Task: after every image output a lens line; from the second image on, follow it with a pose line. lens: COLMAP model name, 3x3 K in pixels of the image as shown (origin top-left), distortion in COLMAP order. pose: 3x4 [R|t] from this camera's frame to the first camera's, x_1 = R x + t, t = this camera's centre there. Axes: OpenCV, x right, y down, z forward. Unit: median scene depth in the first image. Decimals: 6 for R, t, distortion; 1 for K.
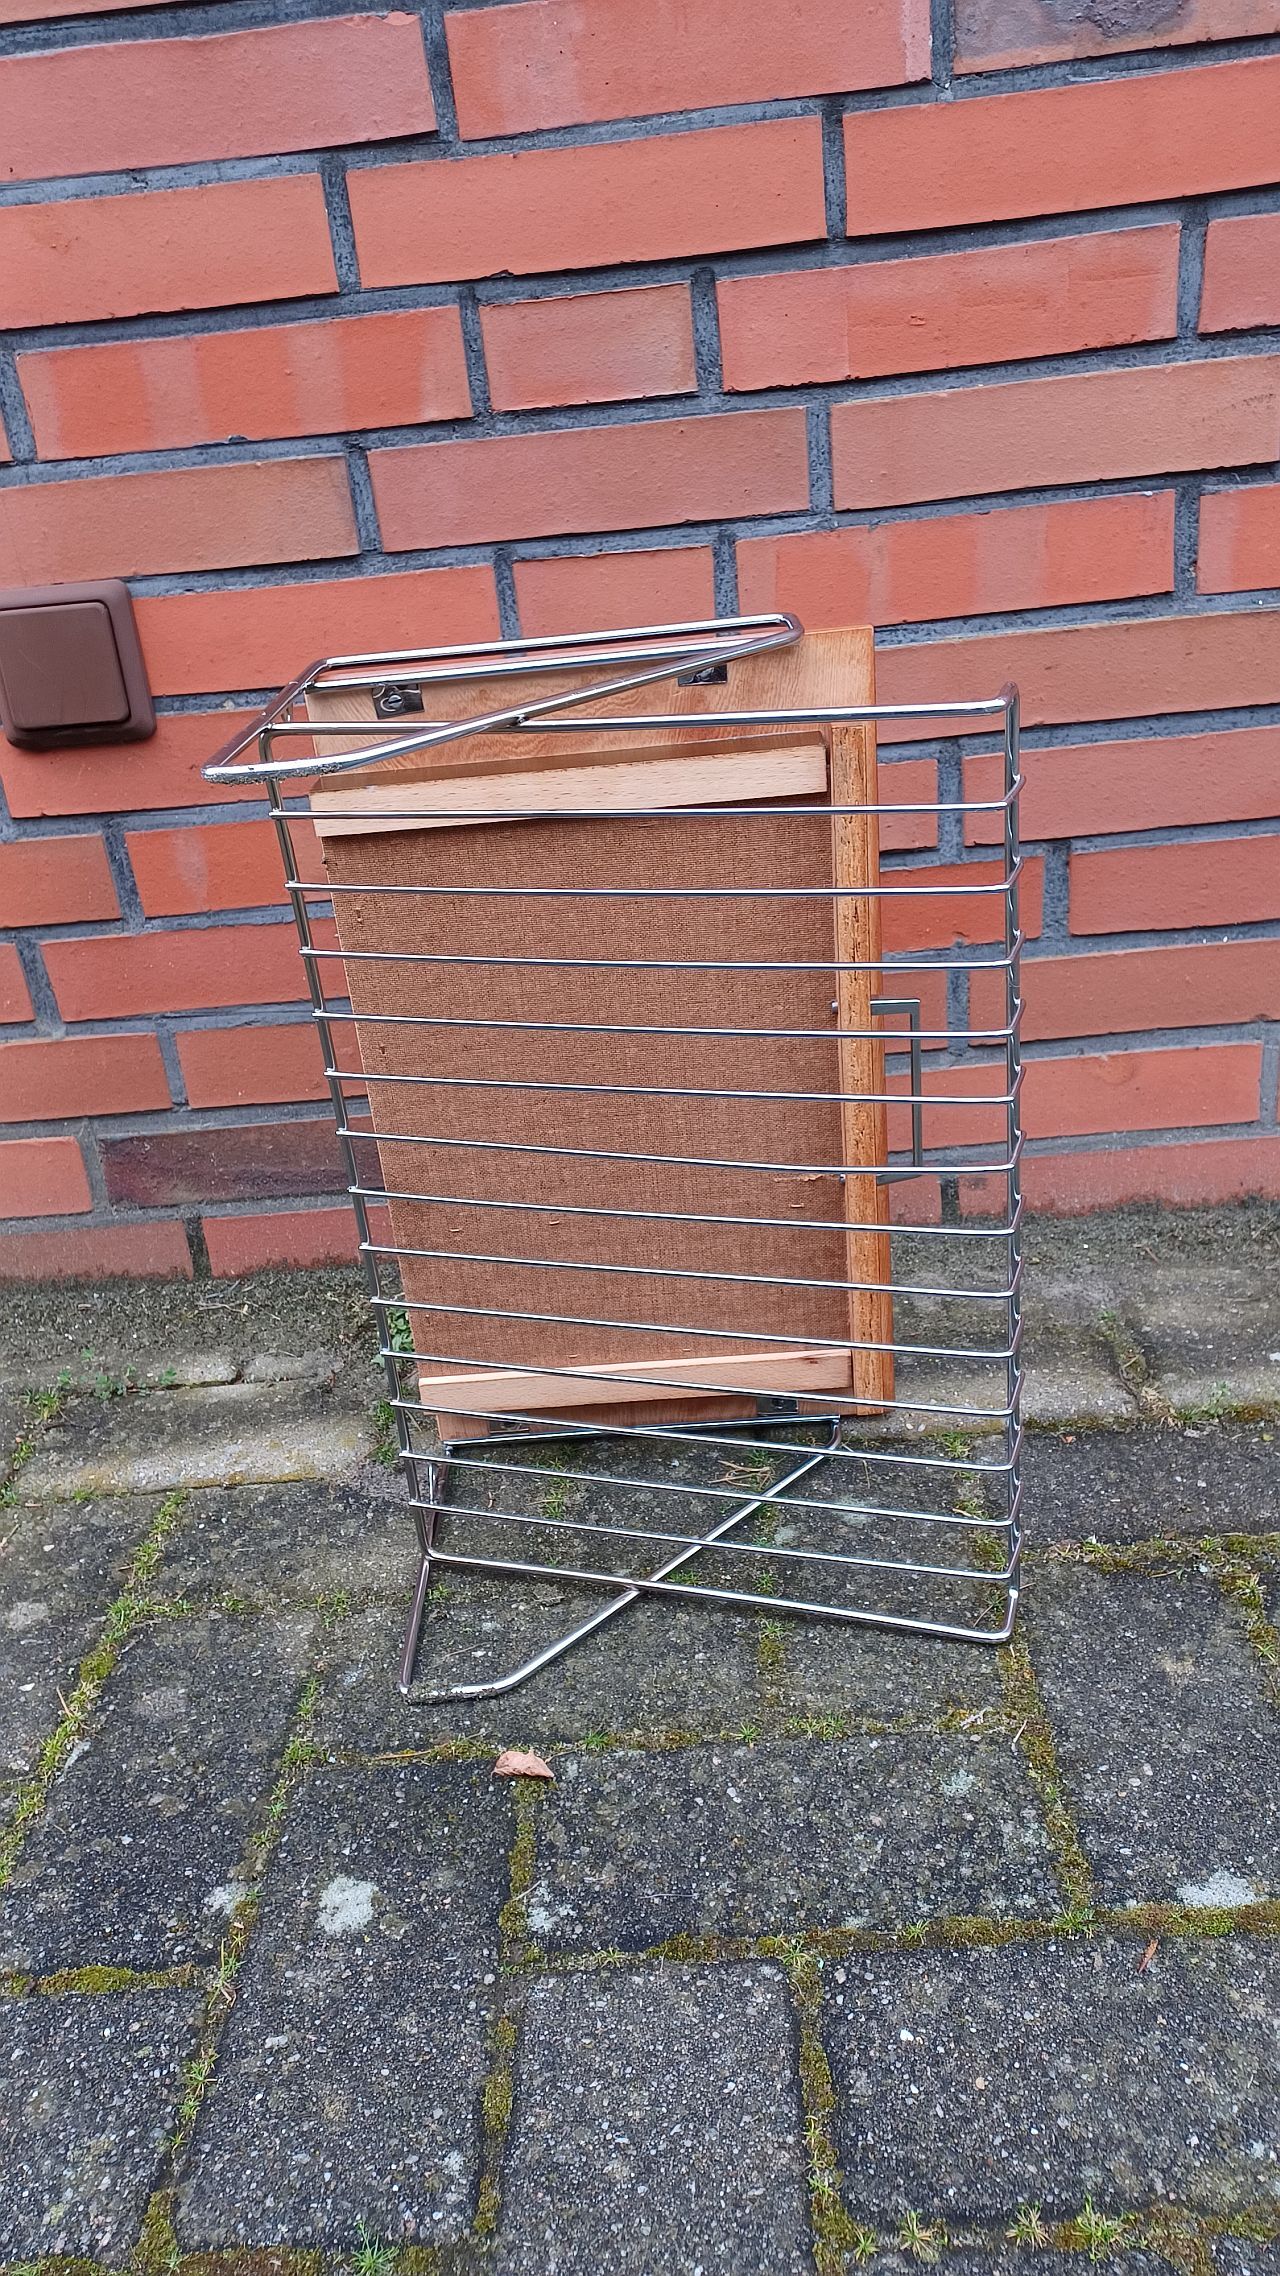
lens RADIAL K [[1634.6, 0, 618.3], [0, 1634.6, 1141.7], [0, 0, 1]] dist [0.121659, -0.200682]
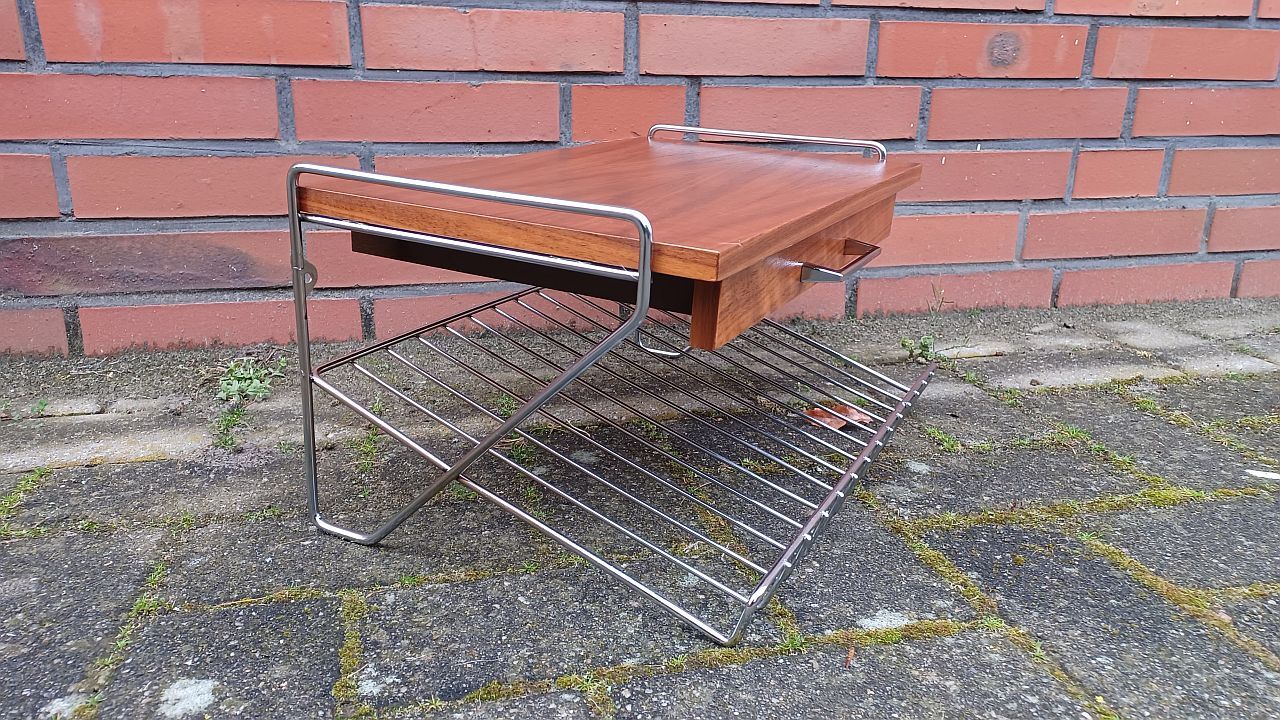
lens RADIAL K [[921.5, 0, 632.9], [0, 921.5, 348.1], [0, 0, 1]] dist [0.061140, -0.080178]
pose [[0.959323, 0.031668, 0.280529, -0.049236], [0.007901, 0.990288, -0.138807, 0.263983], [-0.282200, 0.135377, 0.949756, 0.236785]]
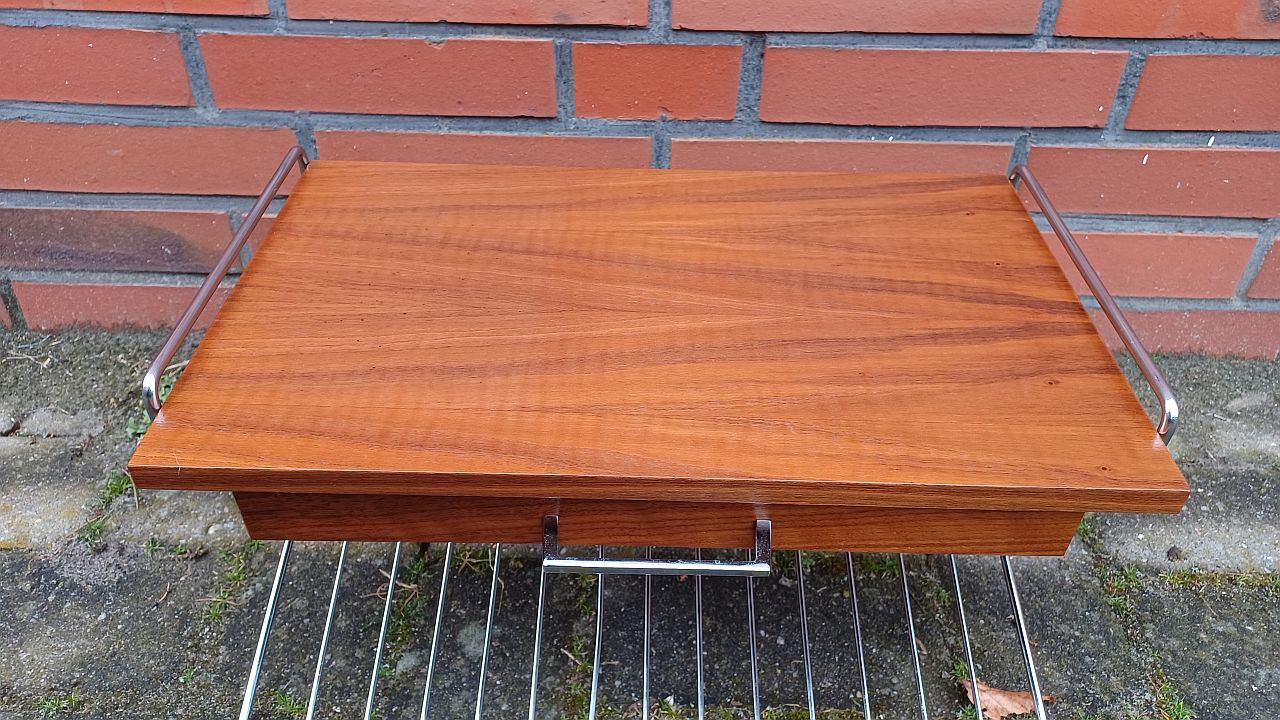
lens RADIAL K [[932.5, 0, 634.5], [0, 932.5, 348.0], [0, 0, 1]] dist [0.002109, 0.027783]
pose [[0.993715, 0.089606, 0.067089, 0.206901], [-0.100723, 0.977251, 0.186642, -0.107976], [-0.048839, -0.192226, 0.980135, 0.450078]]
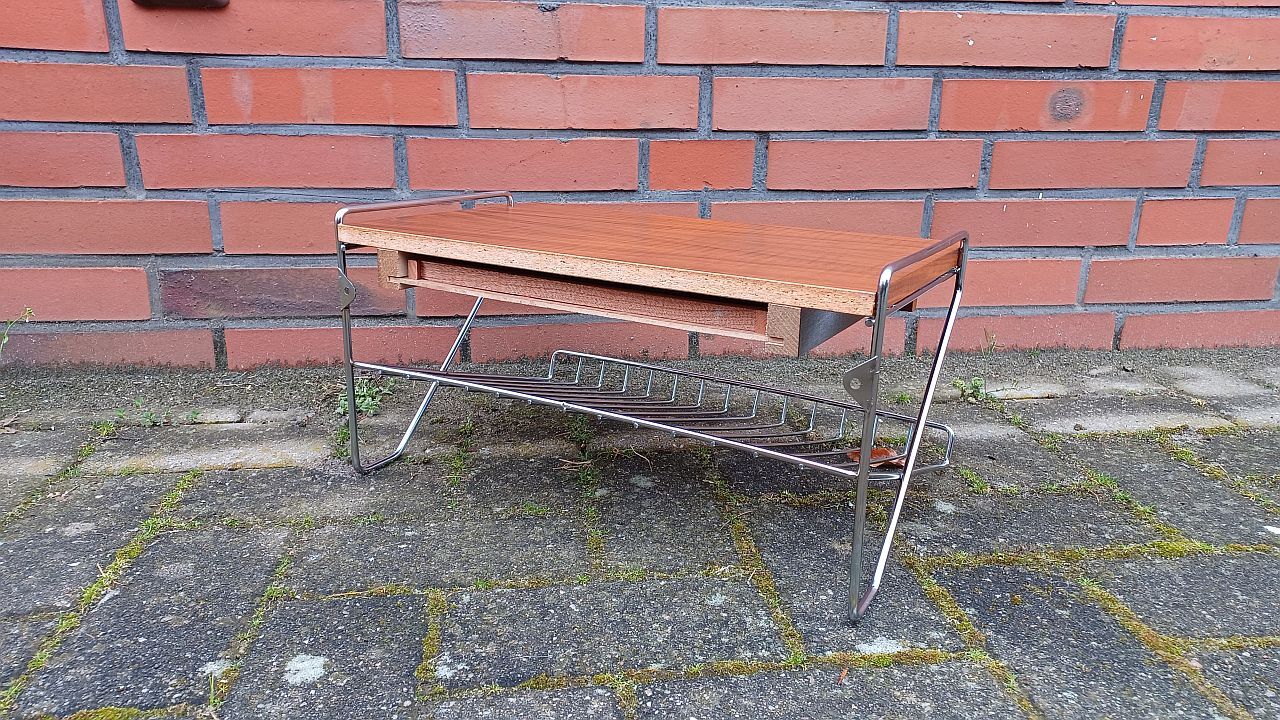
lens RADIAL K [[915.9, 0, 631.8], [0, 915.9, 346.8], [0, 0, 1]] dist [0.080813, -0.110968]
pose [[0.982998, 0.064087, 0.172067, -0.035137], [-0.040716, 0.989862, -0.136070, 0.235932], [-0.179043, 0.126751, 0.975642, 0.112744]]
